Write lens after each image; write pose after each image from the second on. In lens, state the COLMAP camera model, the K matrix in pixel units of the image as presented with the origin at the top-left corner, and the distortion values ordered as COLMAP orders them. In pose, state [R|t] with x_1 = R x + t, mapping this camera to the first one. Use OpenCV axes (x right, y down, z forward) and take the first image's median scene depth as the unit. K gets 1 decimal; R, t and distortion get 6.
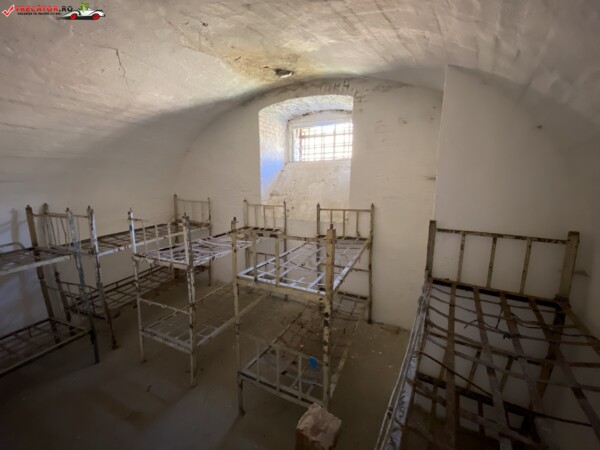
lens RADIAL K [[238.3, 0, 298.9], [0, 238.3, 227.5], [0, 0, 1]] dist [0.020032, -0.020203]
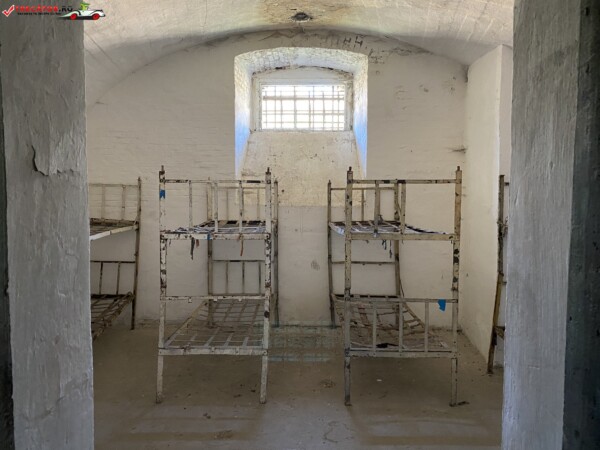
lens RADIAL K [[454.2, 0, 296.0], [0, 454.2, 227.0], [0, 0, 1]] dist [0.071966, -0.108181]
pose [[0.908203, -0.024816, 0.417793, -0.783300], [0.073452, 0.992198, -0.100735, 0.229858], [-0.412034, 0.122175, 0.902940, -0.331948]]
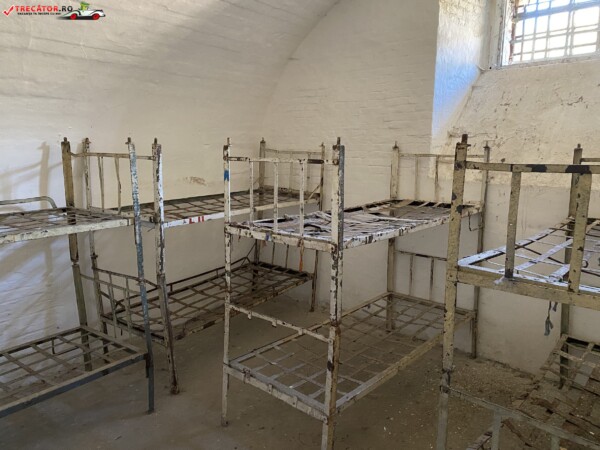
lens RADIAL K [[454.2, 0, 296.0], [0, 454.2, 227.0], [0, 0, 1]] dist [0.071966, -0.108181]
pose [[0.955590, 0.052273, -0.290025, -0.202790], [-0.055135, 0.998477, -0.001702, 0.099002], [0.289494, 0.017617, 0.957018, 0.033949]]
